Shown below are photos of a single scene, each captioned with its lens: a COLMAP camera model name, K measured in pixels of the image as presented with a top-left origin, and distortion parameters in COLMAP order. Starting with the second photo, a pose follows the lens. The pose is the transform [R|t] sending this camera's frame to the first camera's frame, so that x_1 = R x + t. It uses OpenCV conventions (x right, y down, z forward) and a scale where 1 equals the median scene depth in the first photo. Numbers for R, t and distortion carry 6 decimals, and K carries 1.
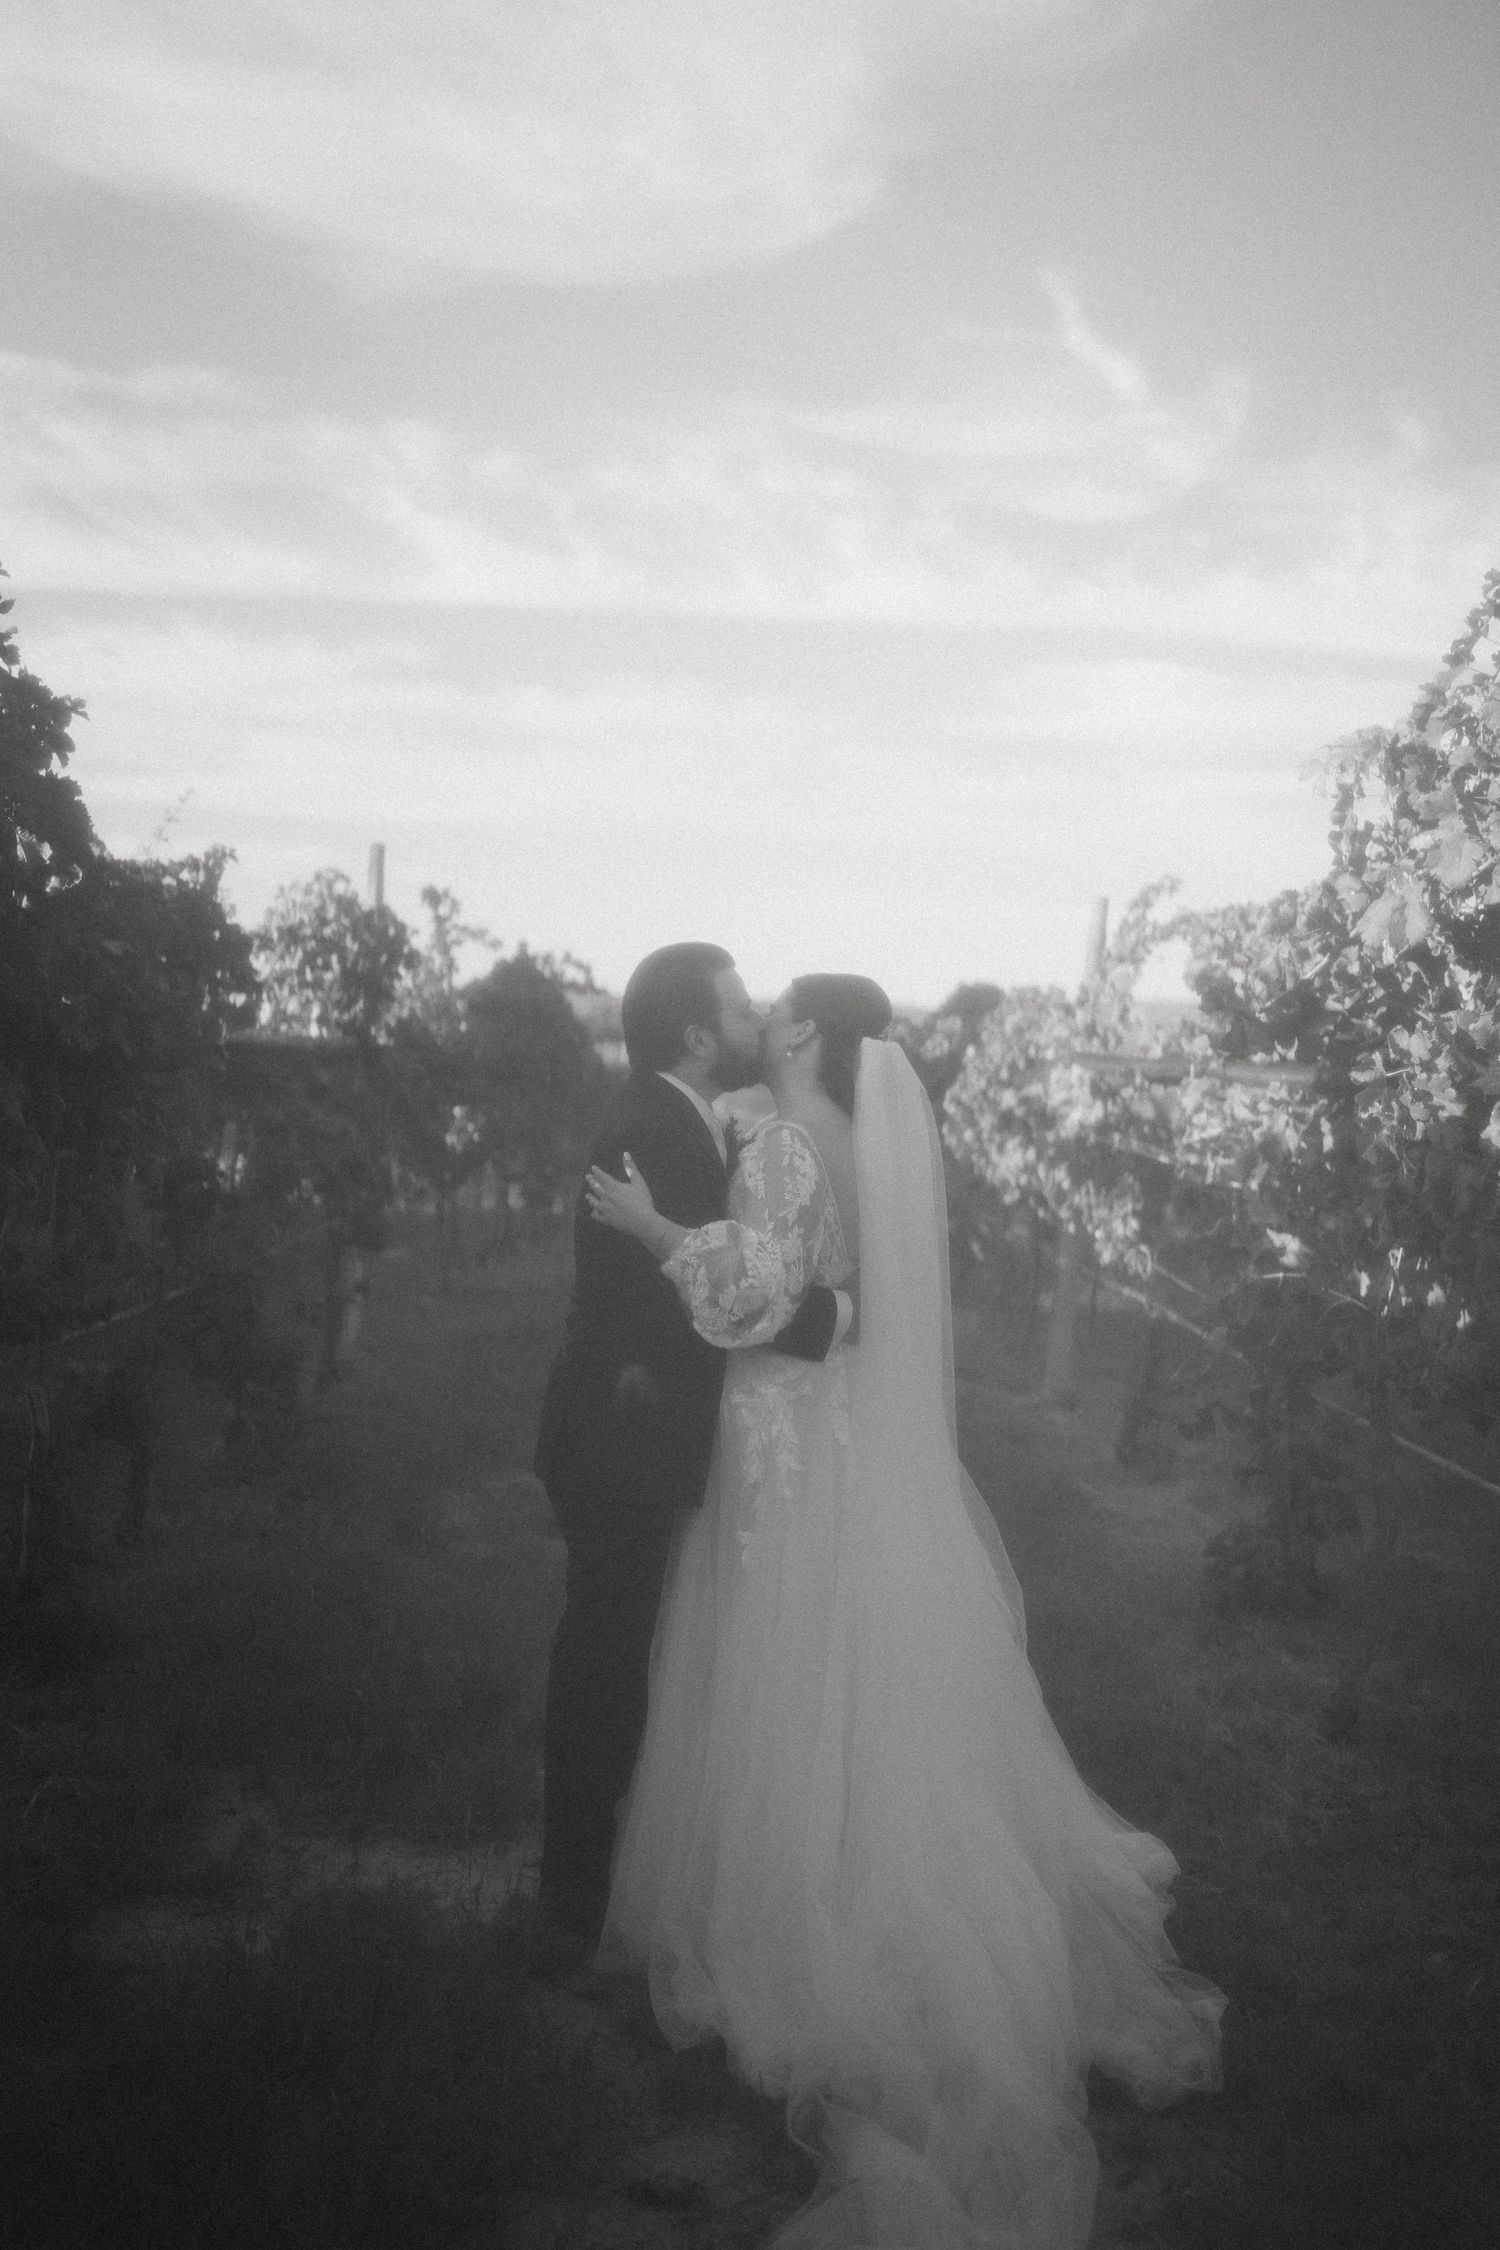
lens RADIAL K [[1832.6, 0, 643.8], [0, 1832.6, 1129.8], [0, 0, 1]] dist [-0.078011, -0.004495]
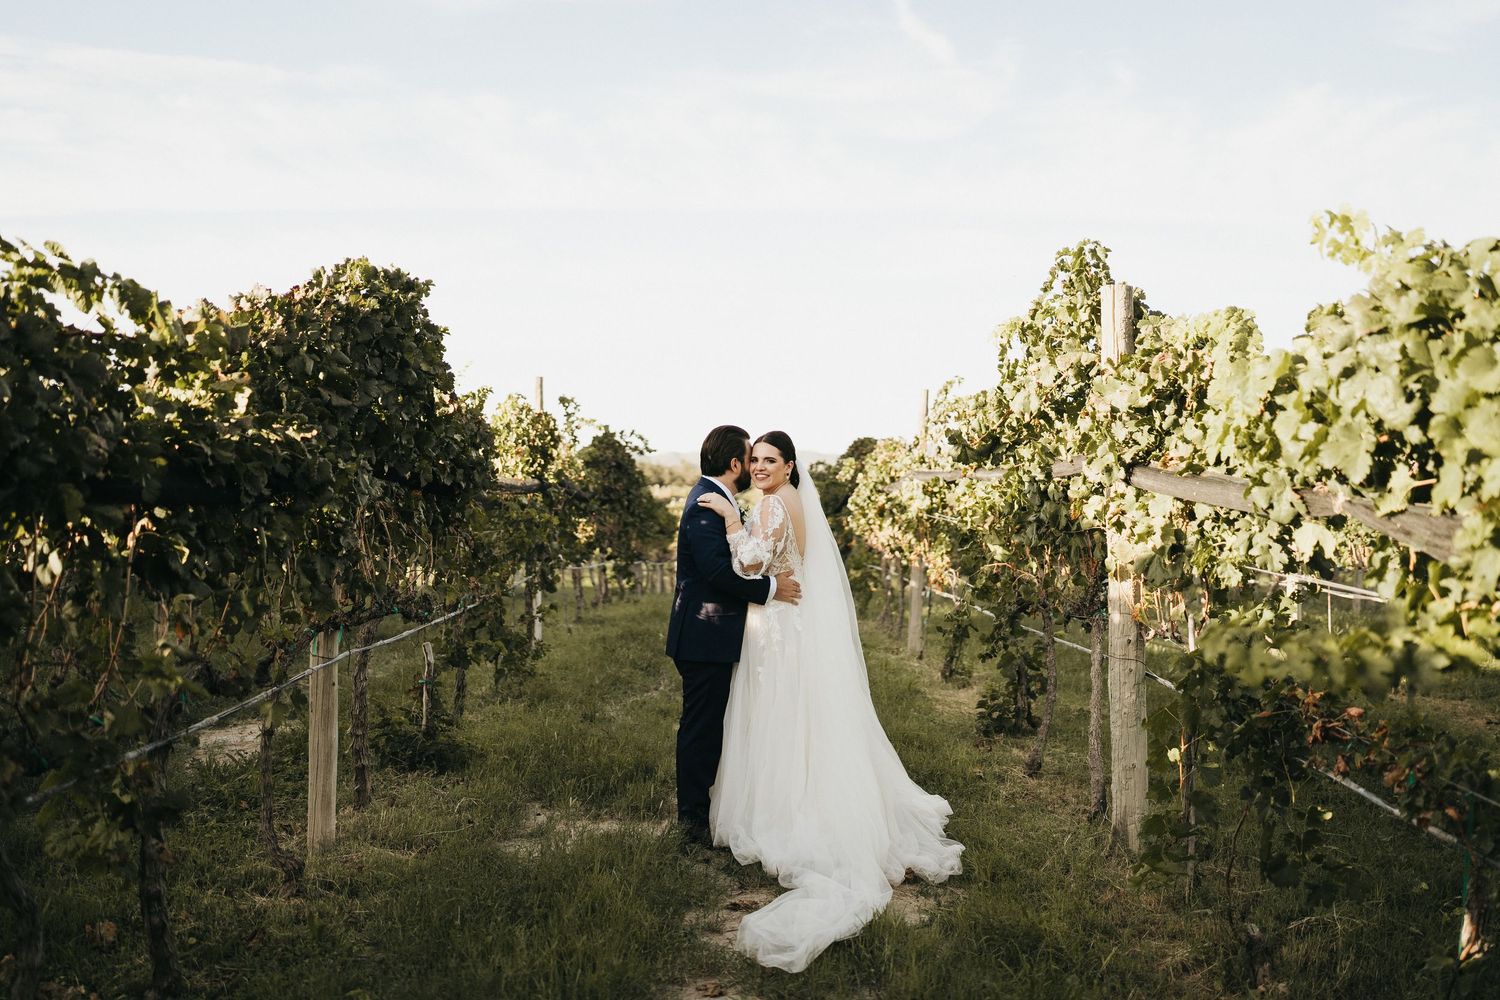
lens RADIAL K [[1221.7, 0, 750.0], [0, 1221.7, 500.0], [0, 0, 1]] dist [-0.078011, -0.004495]
pose [[0.996438, -0.045189, 0.071200, -0.035509], [0.047708, 0.998279, -0.034088, 0.031265], [-0.069537, 0.037363, 0.996879, -0.361070]]
